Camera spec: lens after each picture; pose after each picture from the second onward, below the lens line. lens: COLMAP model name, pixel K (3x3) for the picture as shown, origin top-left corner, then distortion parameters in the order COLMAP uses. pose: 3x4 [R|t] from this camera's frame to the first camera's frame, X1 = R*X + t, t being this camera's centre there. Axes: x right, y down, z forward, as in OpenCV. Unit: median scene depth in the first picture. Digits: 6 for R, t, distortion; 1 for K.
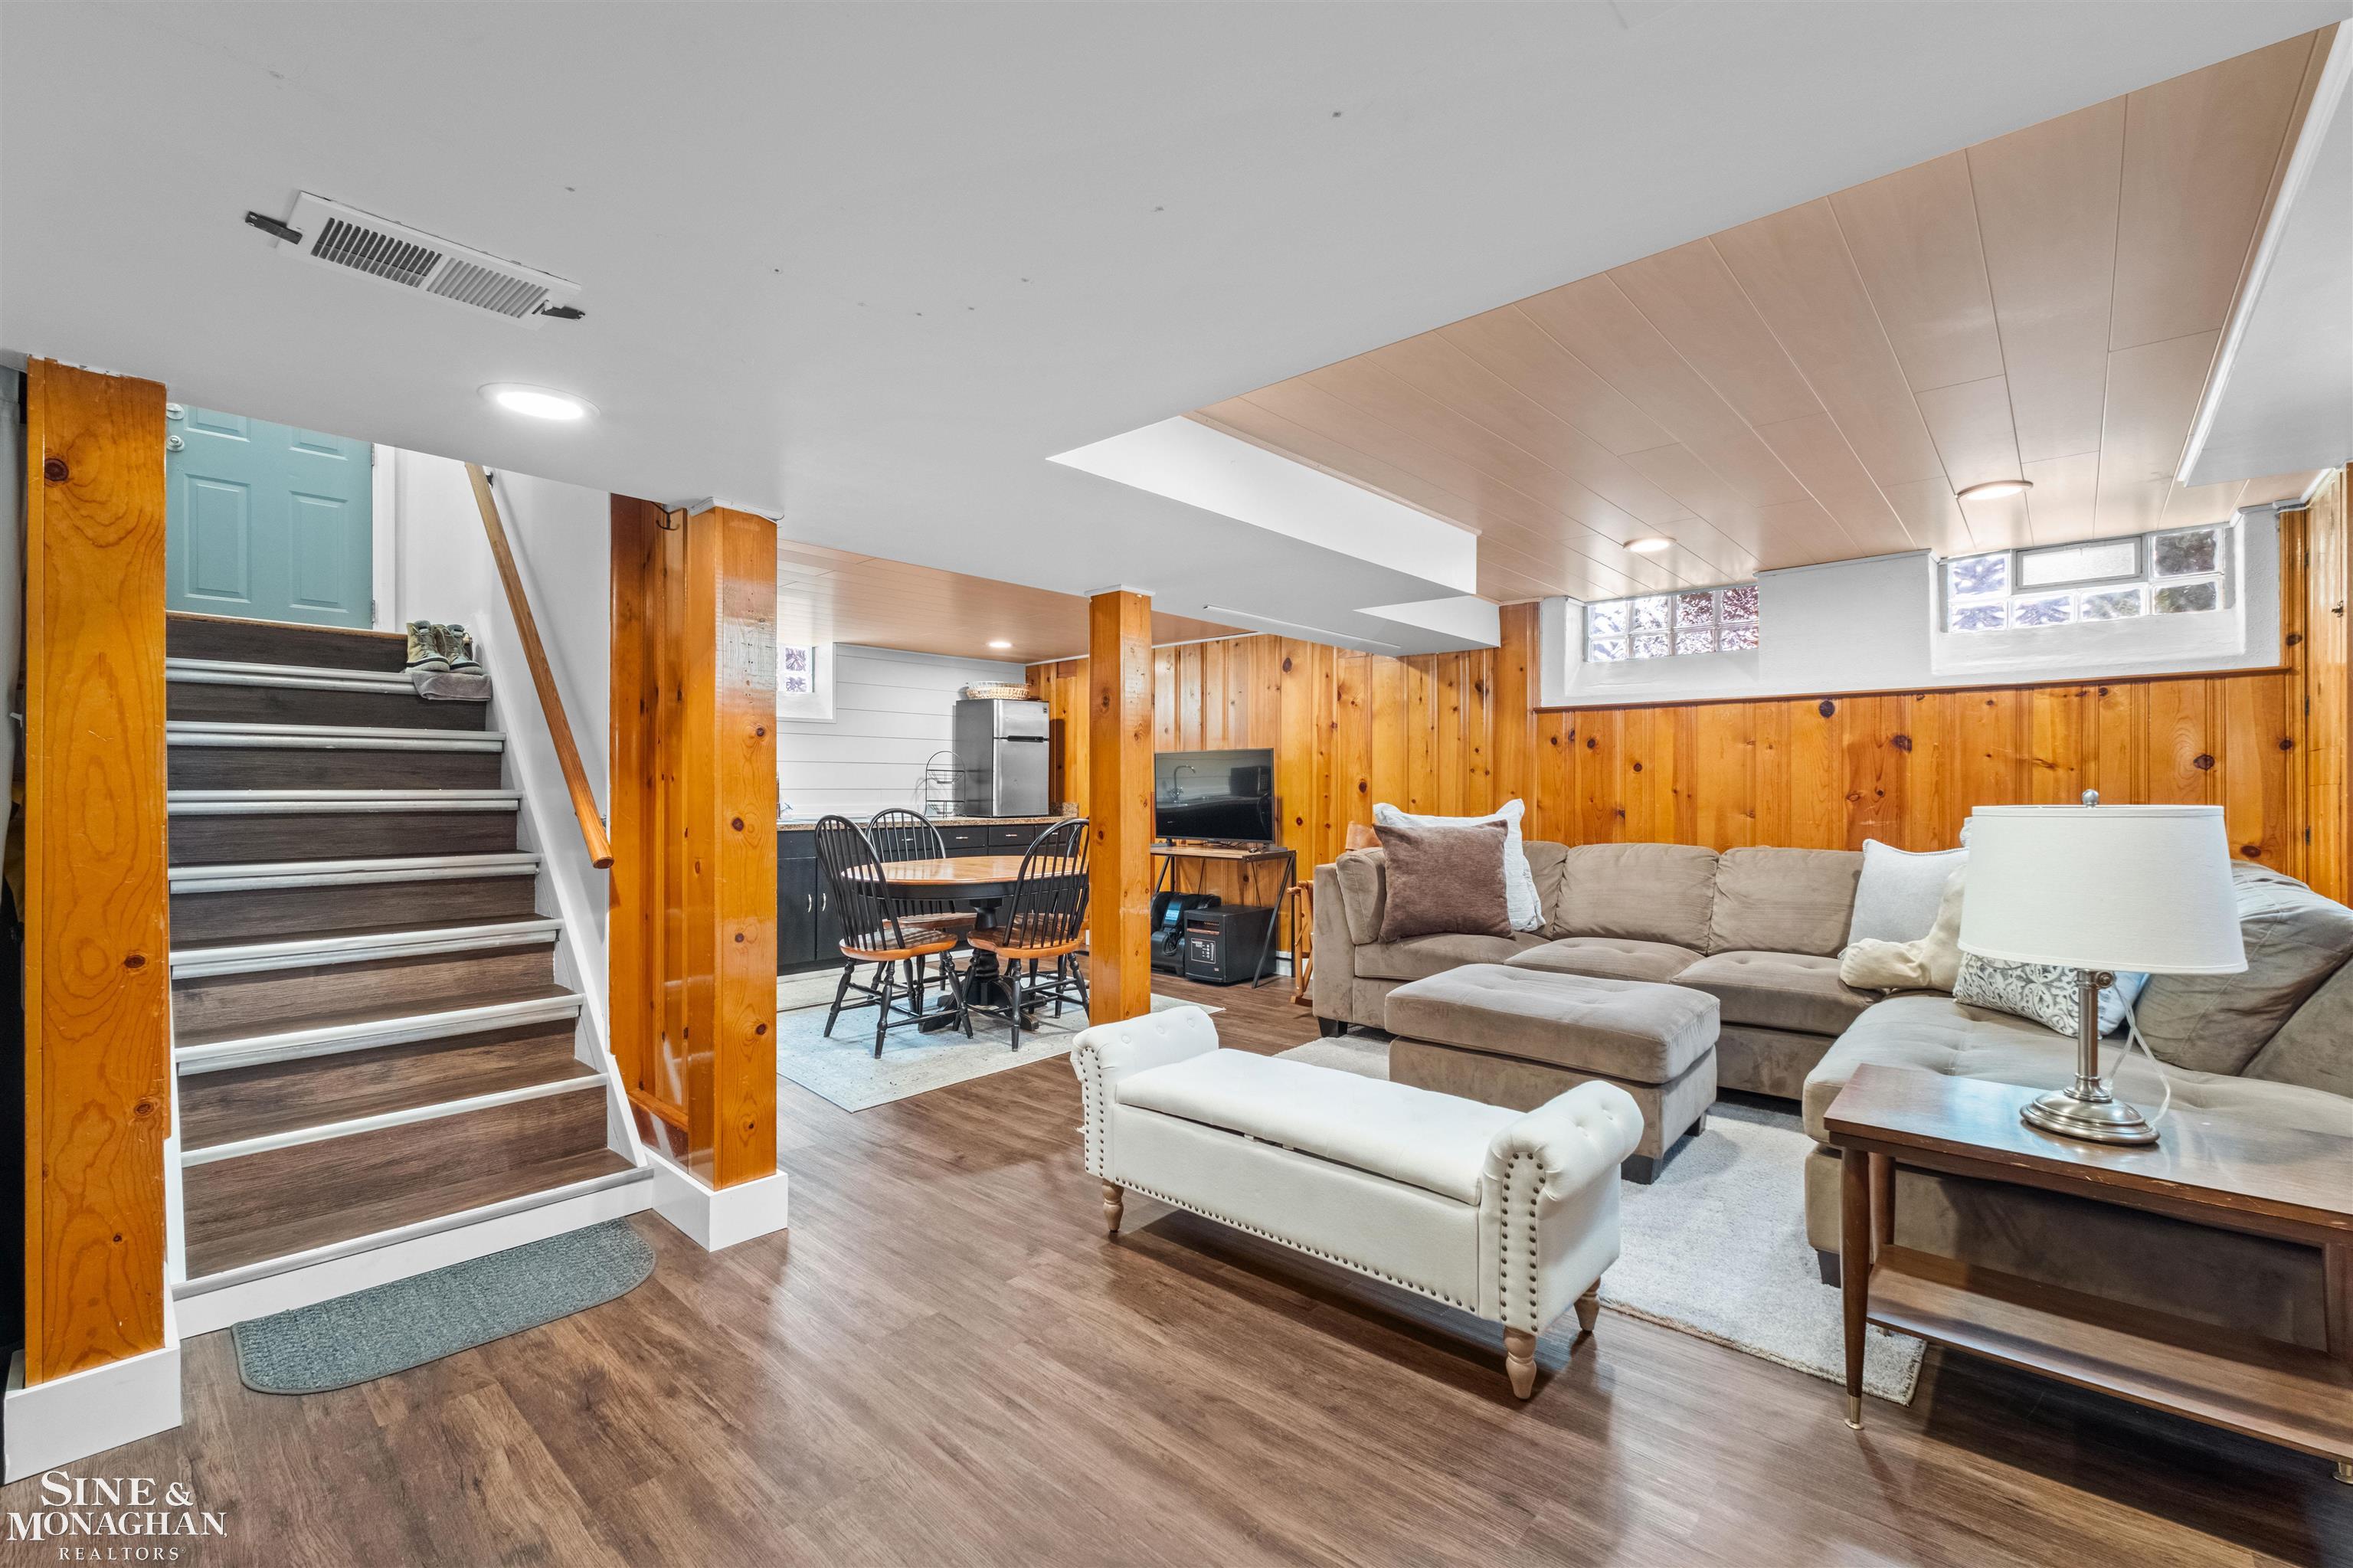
lens RADIAL K [[994.2, 0, 1175.3], [0, 994.2, 791.2], [0, 0, 1]] dist [0.001108, 0.000557]
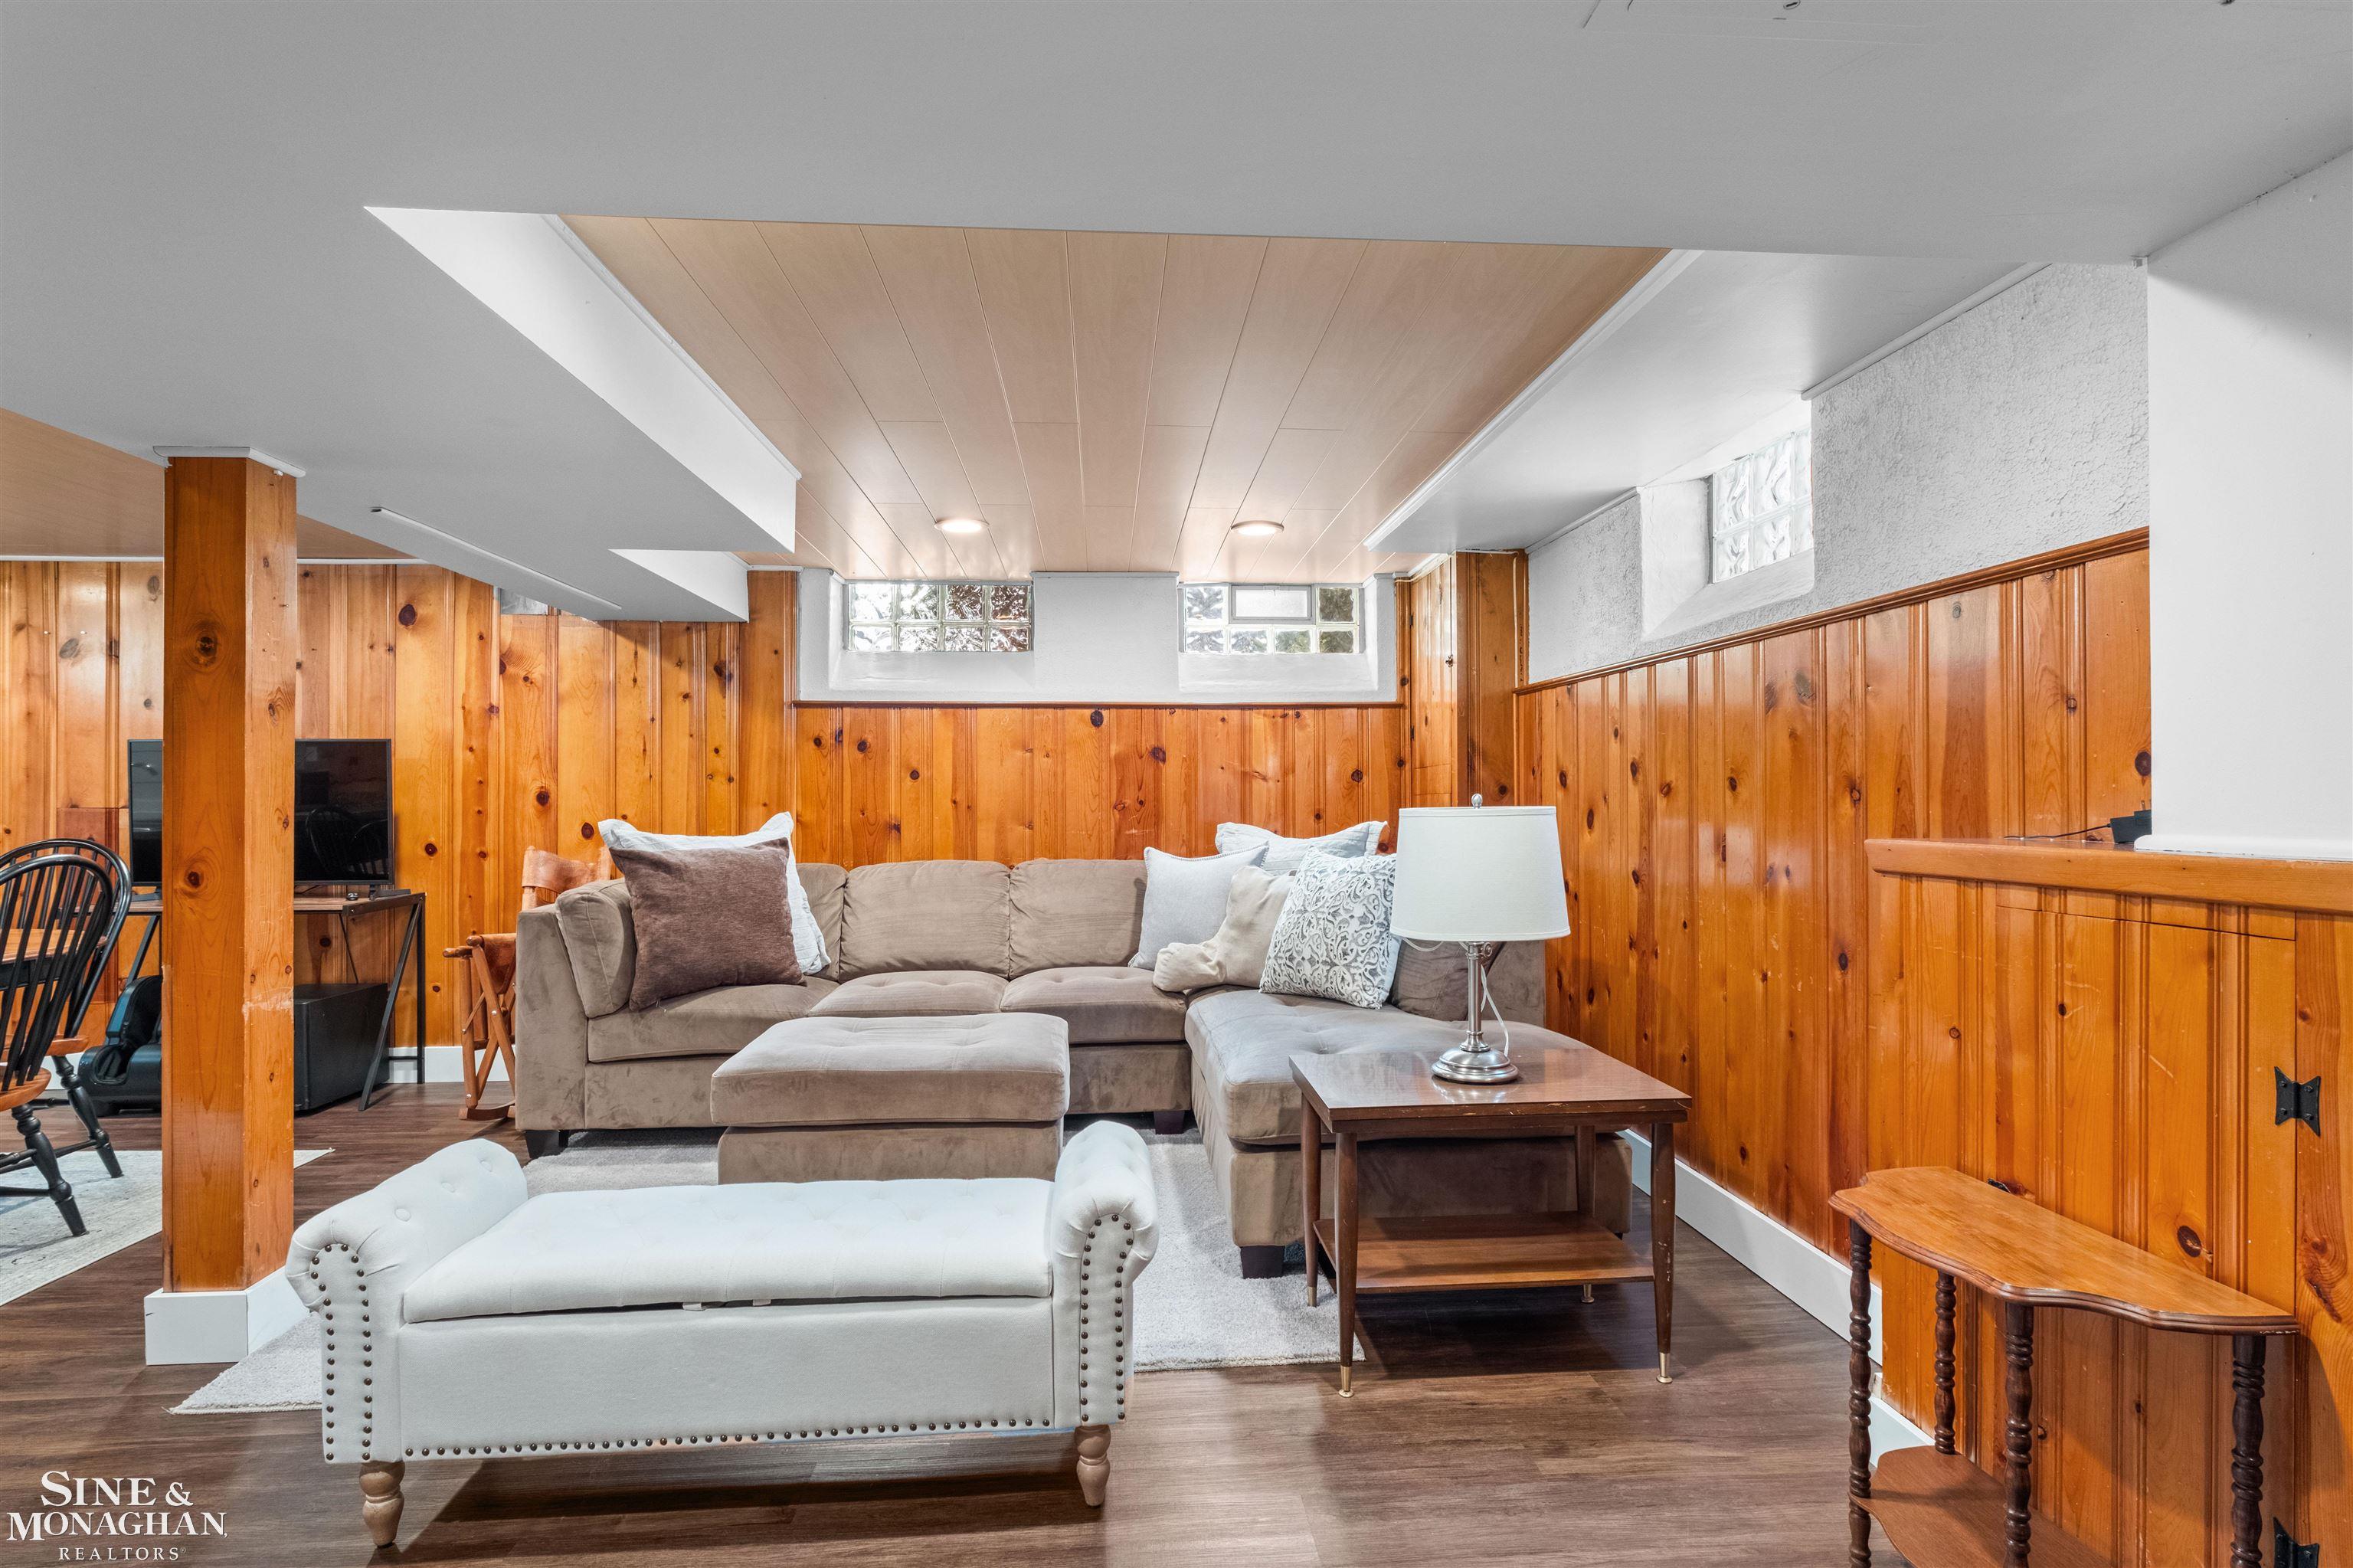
lens RADIAL K [[1205.4, 0, 1179.5], [0, 1205.4, 795.9], [0, 0, 1]] dist [-0.002492, 0.000607]
pose [[0.692430, 0.000965, 0.721485, -0.158583], [0.005699, 0.999961, -0.006806, 0.003500], [-0.721463, 0.008825, 0.692397, 0.102212]]
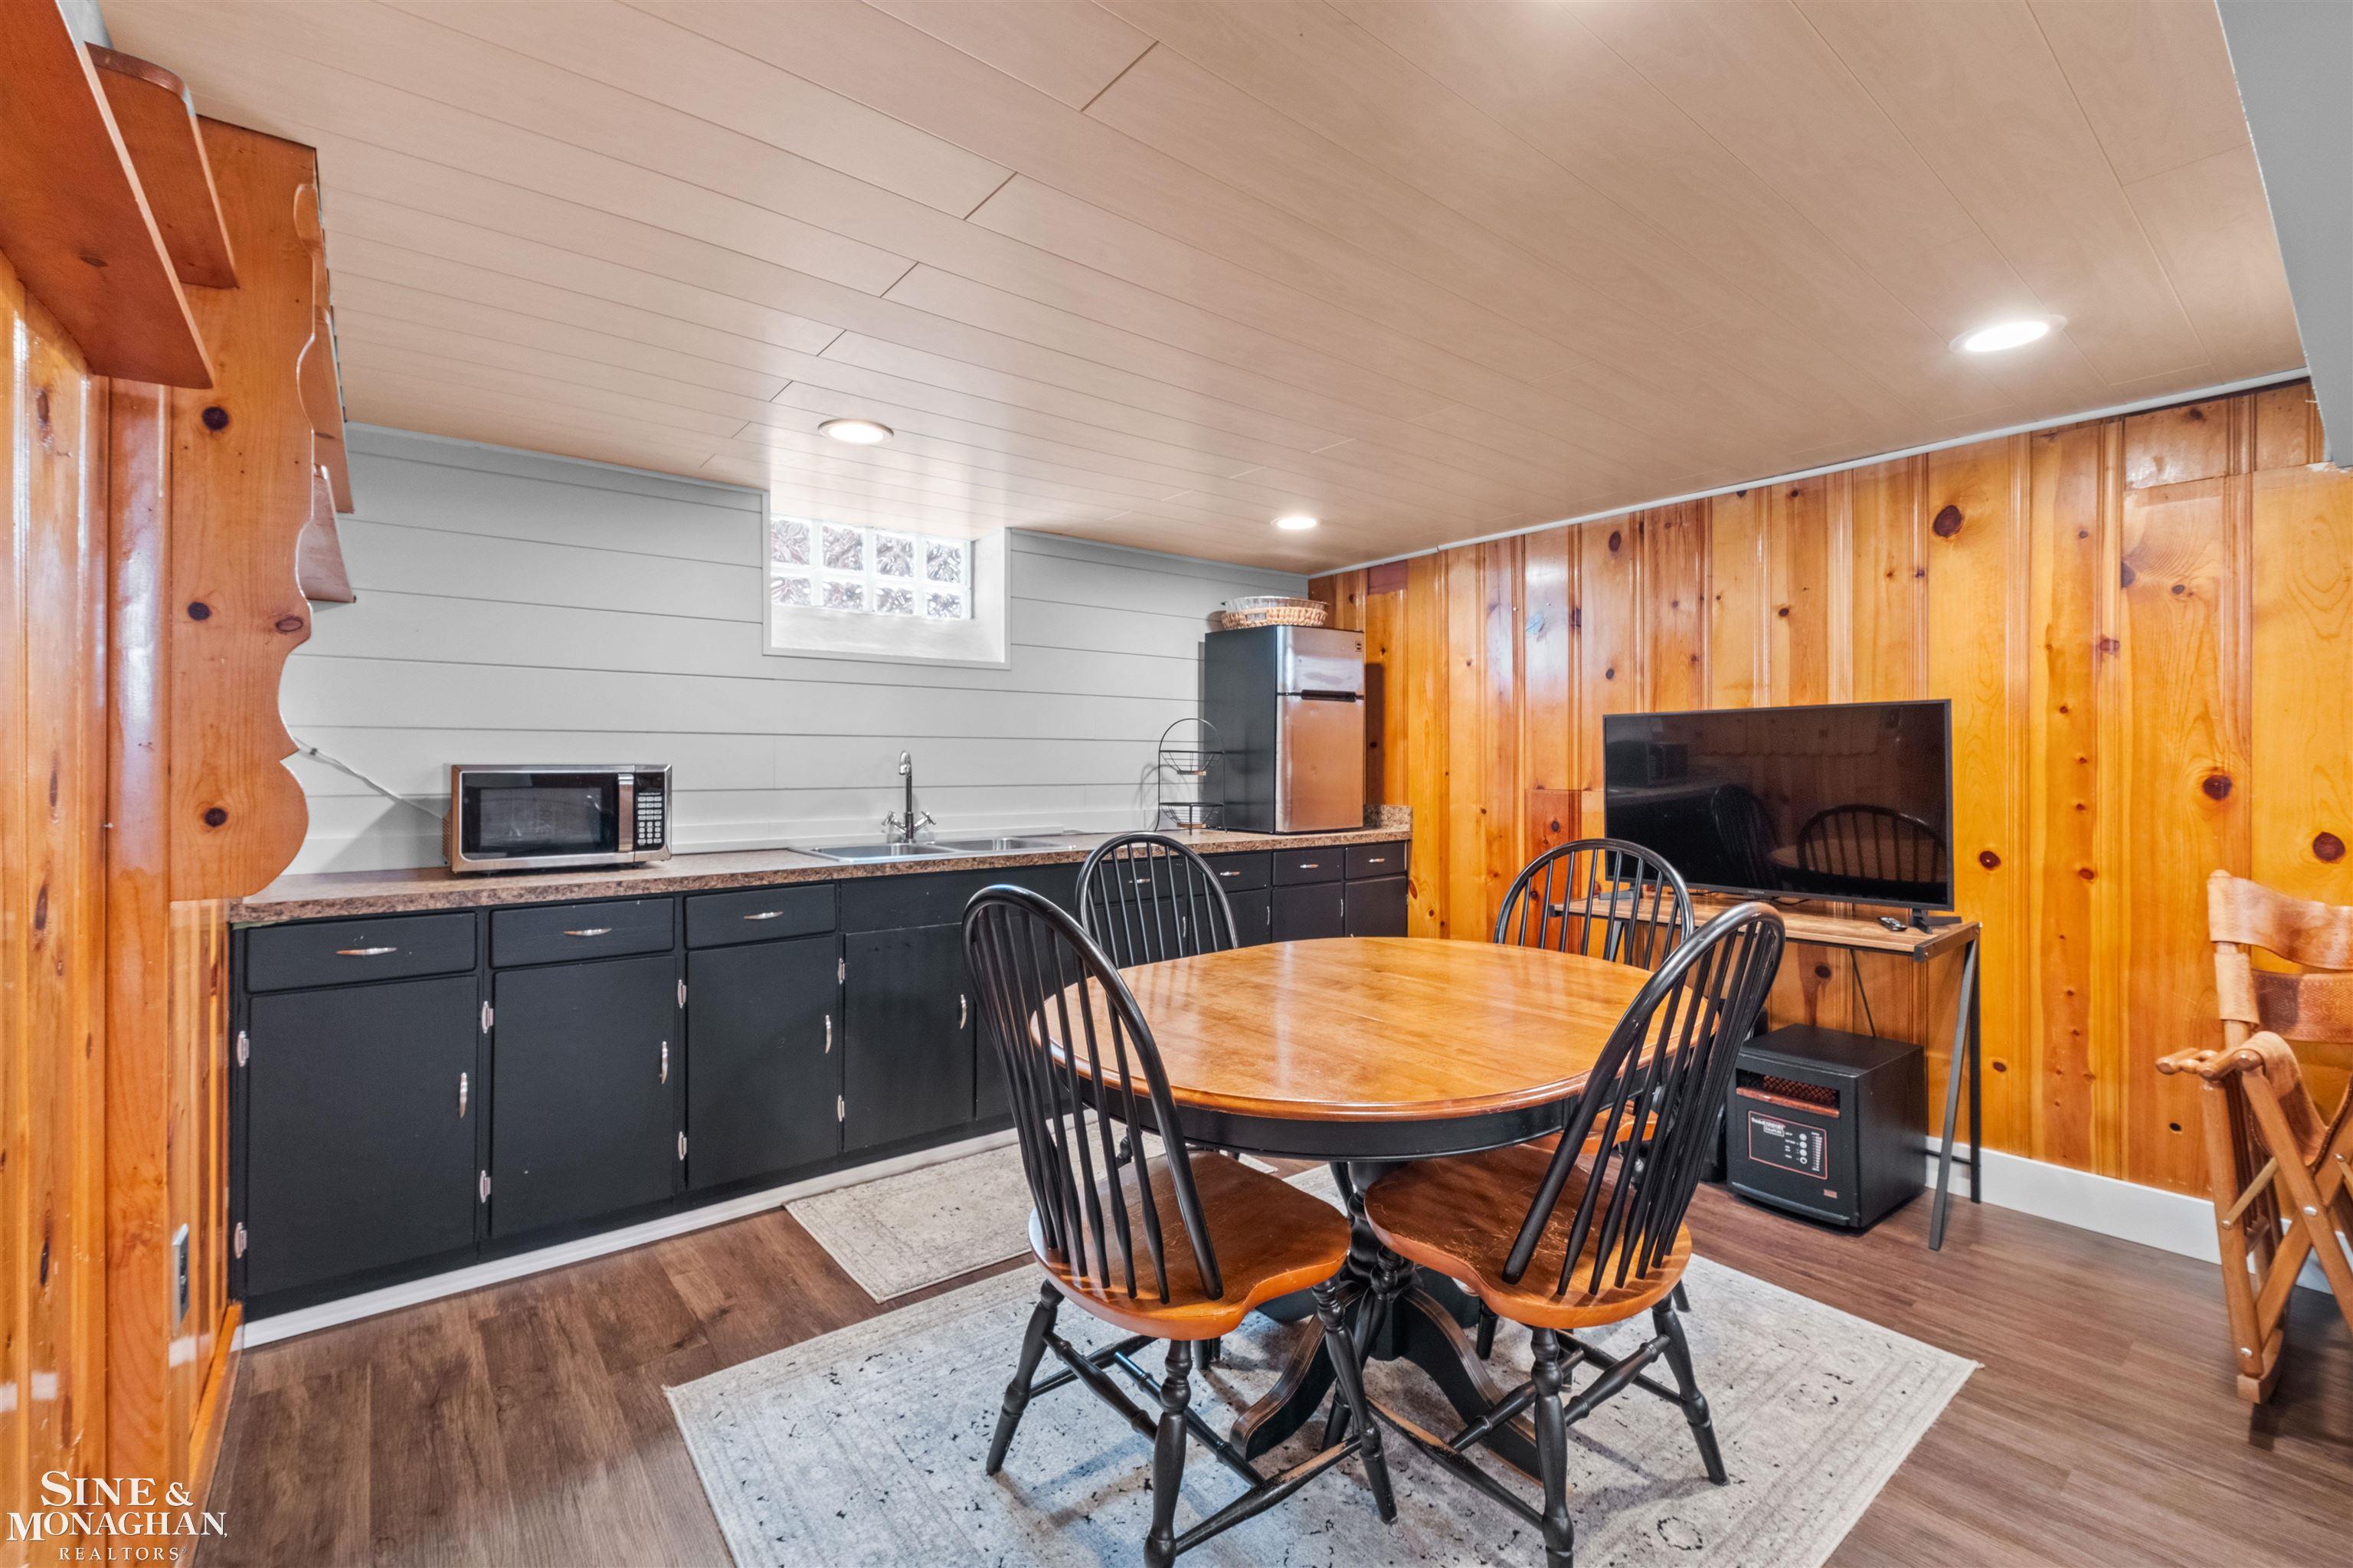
lens RADIAL K [[1000.8, 0, 1177.0], [0, 1000.8, 765.9], [0, 0, 1]] dist [0.000002, 0.000025]
pose [[0.987772, -0.001765, -0.155894, -0.243255], [0.000880, 0.999983, -0.005750, -0.014926], [0.155901, 0.005543, 0.987757, 0.692779]]
